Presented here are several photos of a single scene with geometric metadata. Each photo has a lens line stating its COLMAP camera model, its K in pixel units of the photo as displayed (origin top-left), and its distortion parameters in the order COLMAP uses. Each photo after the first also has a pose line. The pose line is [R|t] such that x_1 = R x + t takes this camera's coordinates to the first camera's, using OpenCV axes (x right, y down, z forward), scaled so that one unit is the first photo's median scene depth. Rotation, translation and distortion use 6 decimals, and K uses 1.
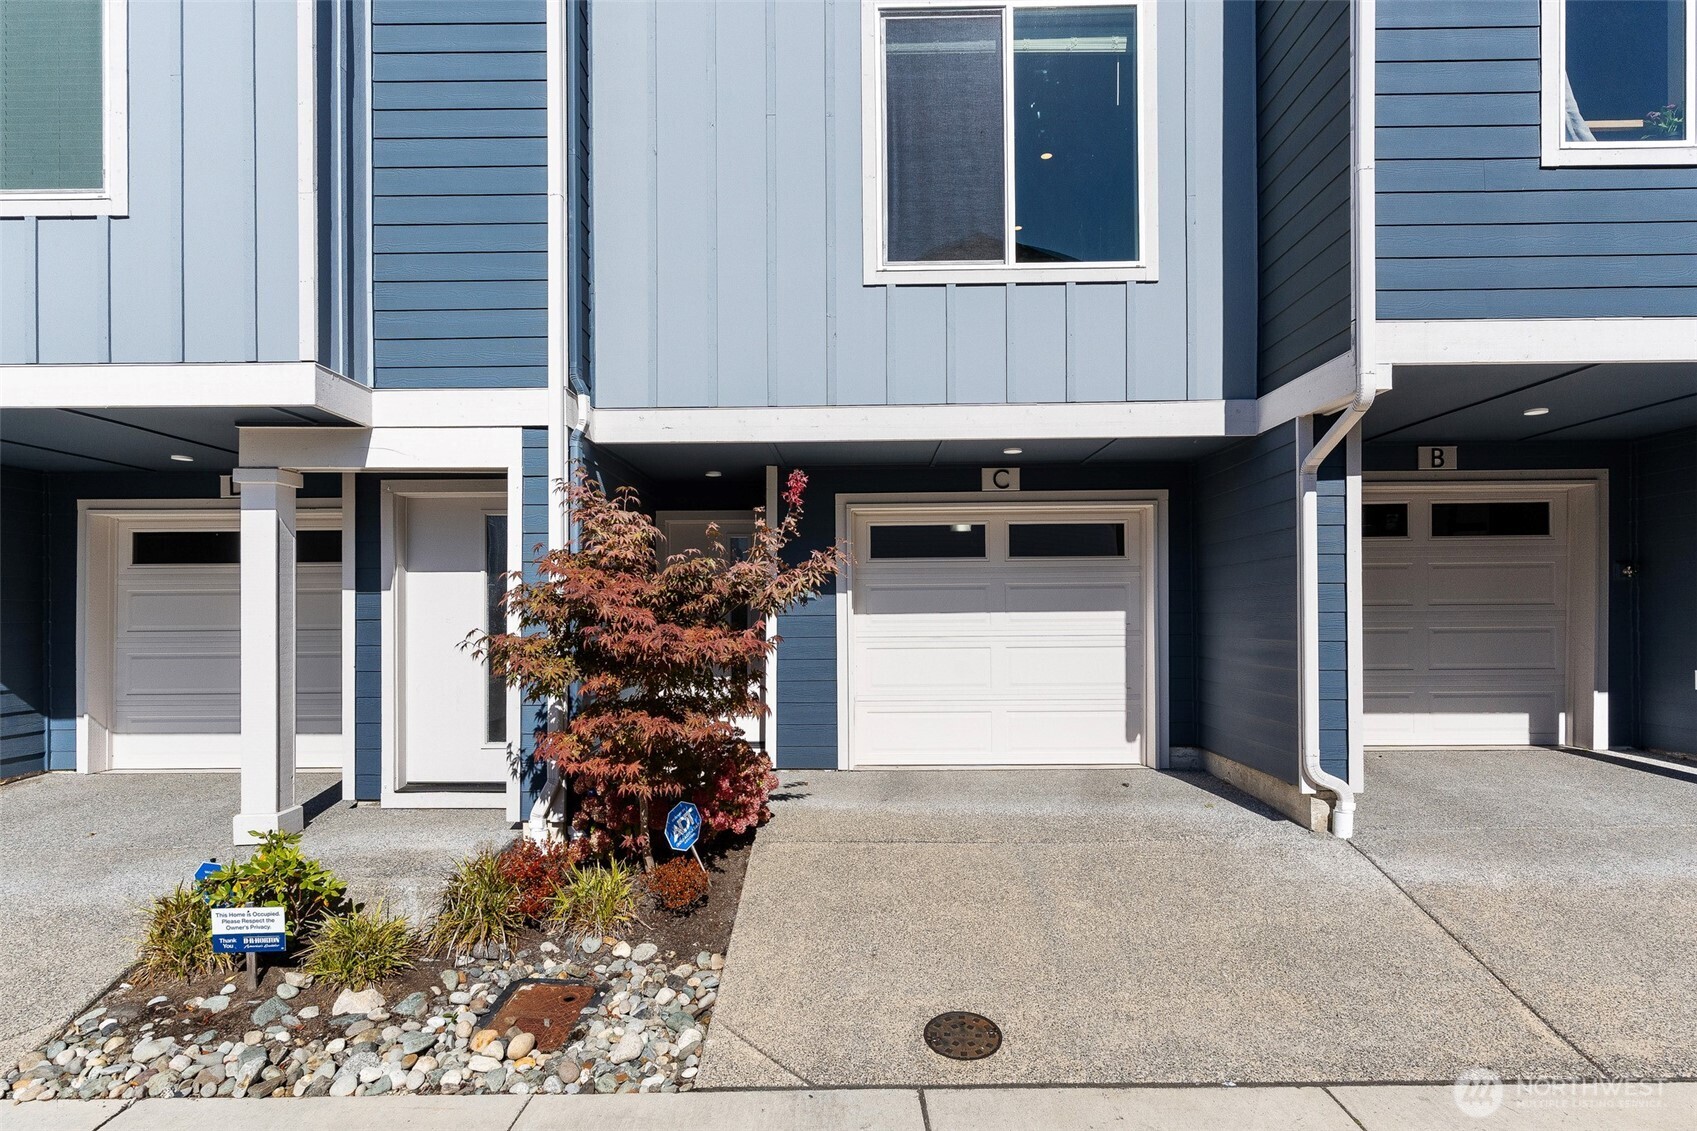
lens RADIAL K [[922.4, 0, 850.9], [0, 922.4, 602.1], [0, 0, 1]] dist [0.007170, 0.003015]
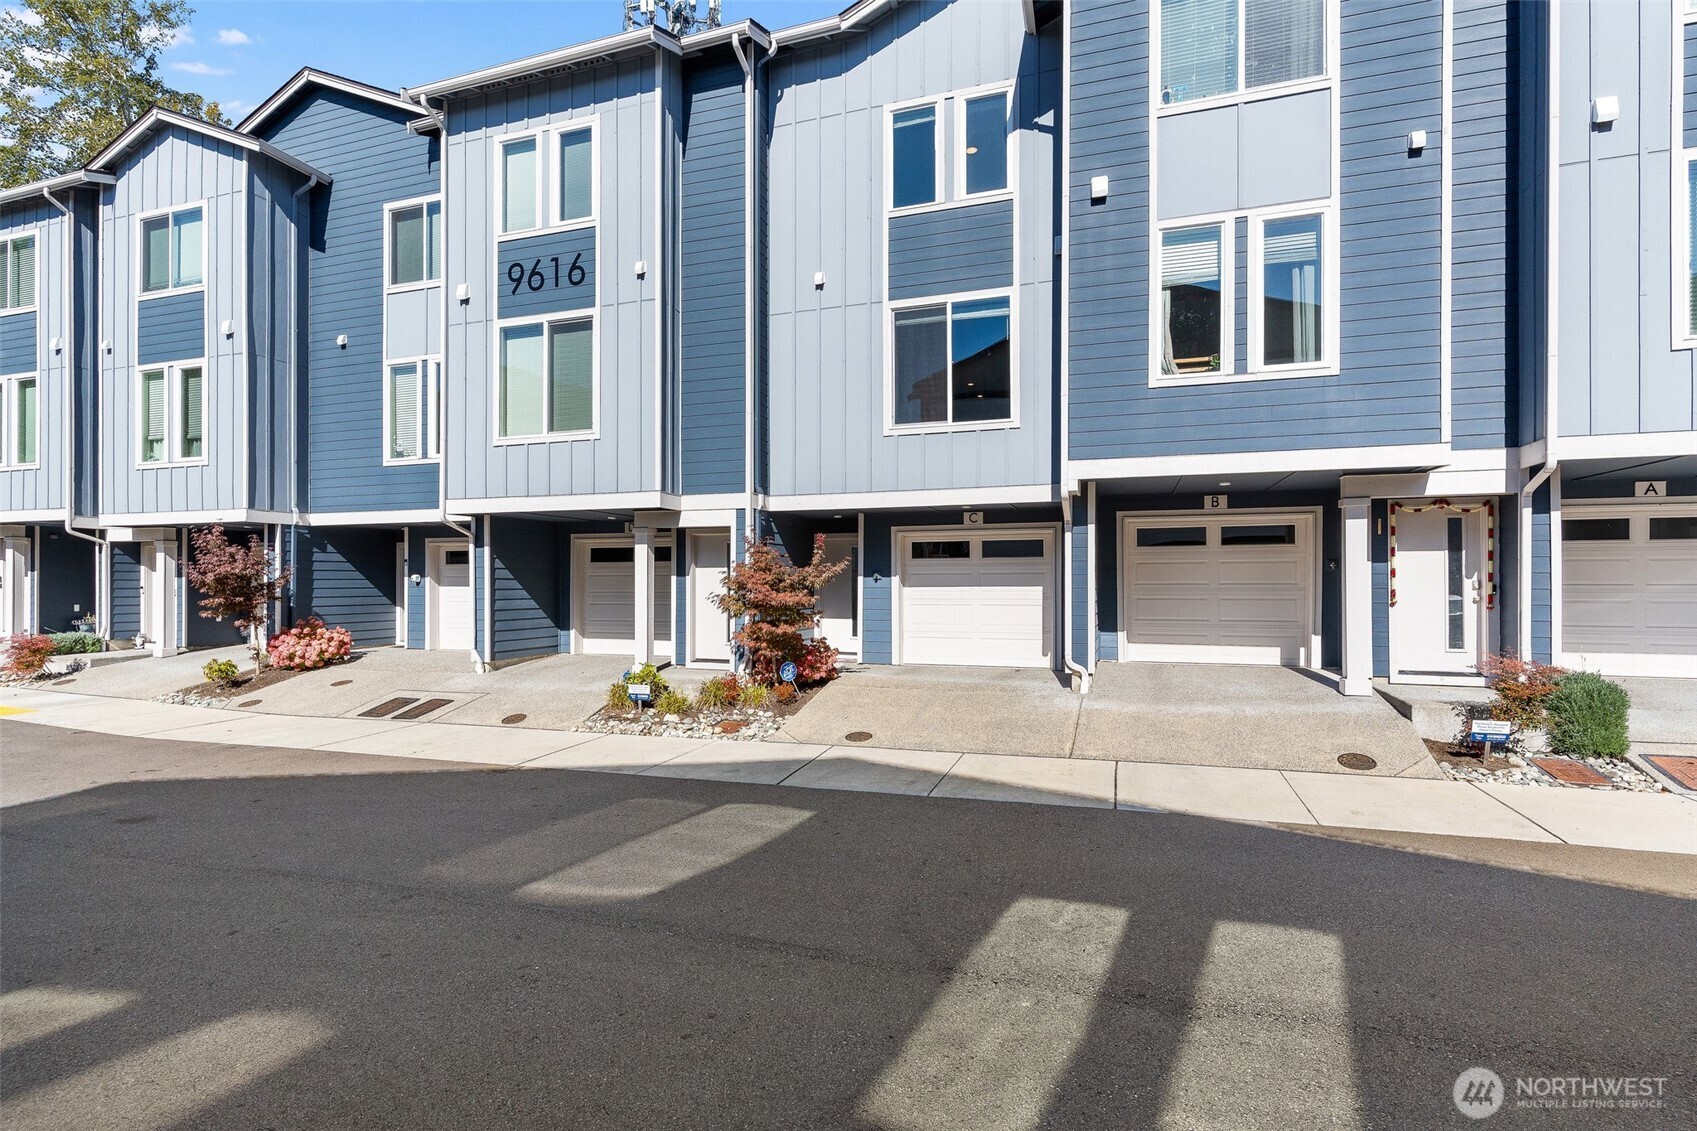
lens RADIAL K [[842.9, 0, 858.3], [0, 842.9, 571.3], [0, 0, 1]] dist [0.008307, -0.002825]
pose [[0.953540, 0.001612, -0.301261, 0.604088], [-0.001909, 0.999998, -0.000692, -0.025313], [0.301260, 0.001235, 0.953541, -0.990072]]
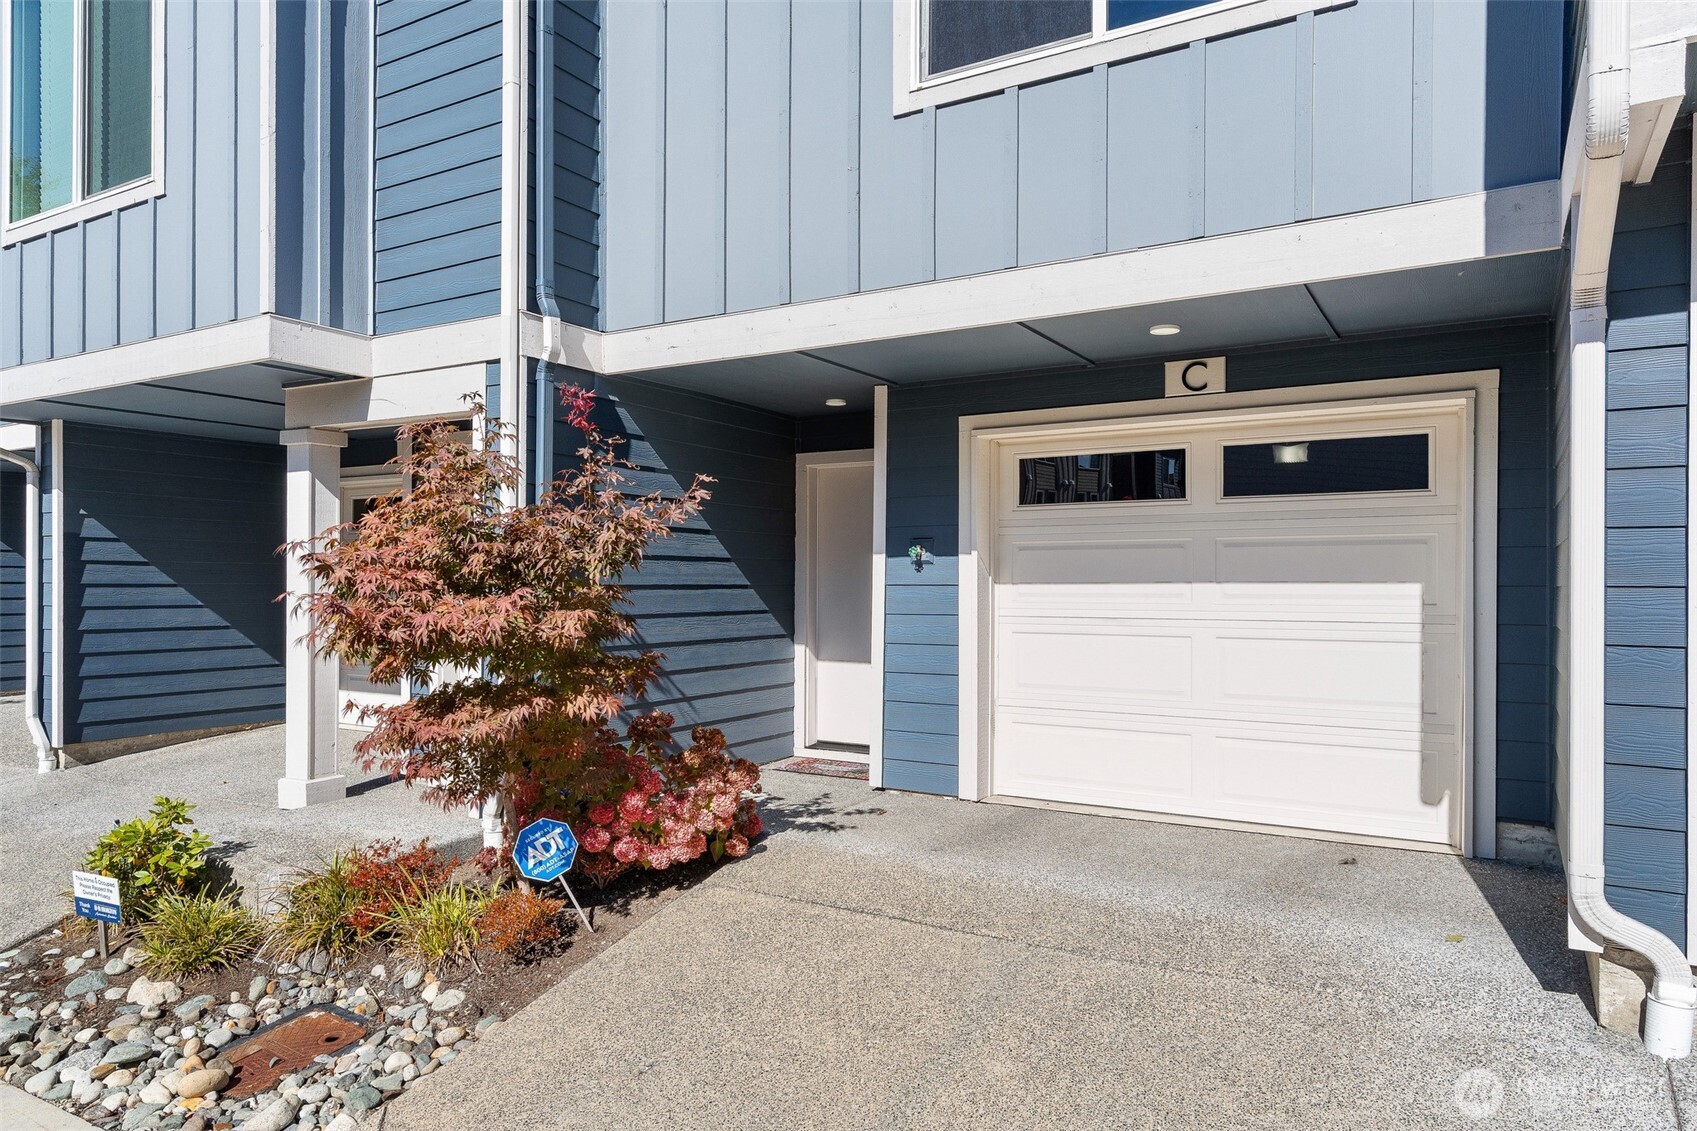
lens RADIAL K [[1082.3, 0, 841.2], [0, 1082.3, 574.9], [0, 0, 1]] dist [0.007012, 0.000966]
pose [[0.863909, 0.005460, -0.503619, 0.431424], [-0.002453, 0.999975, 0.006632, 0.001531], [0.503643, -0.004494, 0.863900, 0.284552]]
